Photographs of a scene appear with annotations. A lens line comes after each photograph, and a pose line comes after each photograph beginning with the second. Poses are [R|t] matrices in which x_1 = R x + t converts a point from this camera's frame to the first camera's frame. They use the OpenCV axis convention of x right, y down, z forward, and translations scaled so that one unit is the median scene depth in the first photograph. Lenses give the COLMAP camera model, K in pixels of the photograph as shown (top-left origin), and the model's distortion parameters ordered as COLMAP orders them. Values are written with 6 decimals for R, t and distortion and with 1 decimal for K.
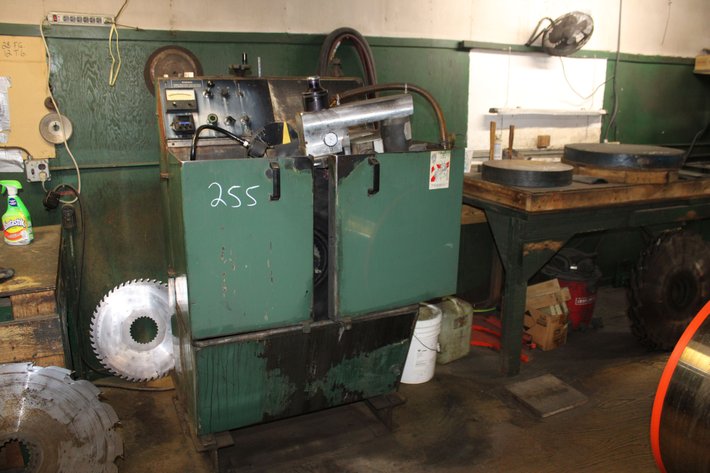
lens RADIAL K [[587.0, 0, 357.2], [0, 587.0, 236.4], [0, 0, 1]] dist [-0.129873, 0.090819]
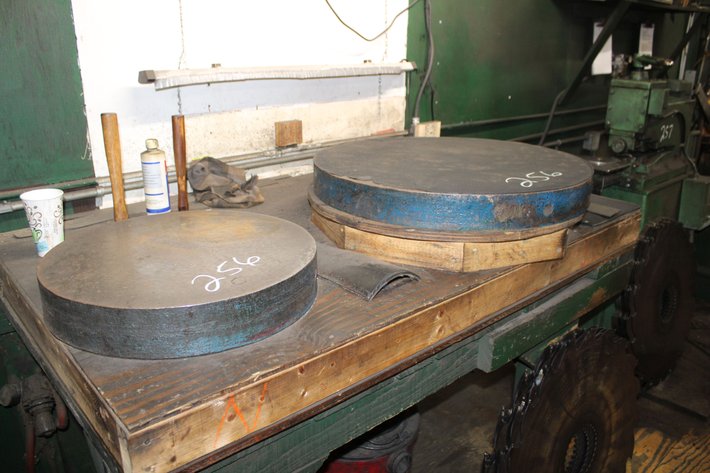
lens RADIAL K [[587.0, 0, 353.8], [0, 587.0, 234.5], [0, 0, 1]] dist [-0.129873, 0.090819]
pose [[0.958685, -0.093170, 0.268780, 0.230266], [0.070976, 0.993304, 0.091161, -0.118481], [-0.275473, -0.068318, 0.958878, 0.504673]]
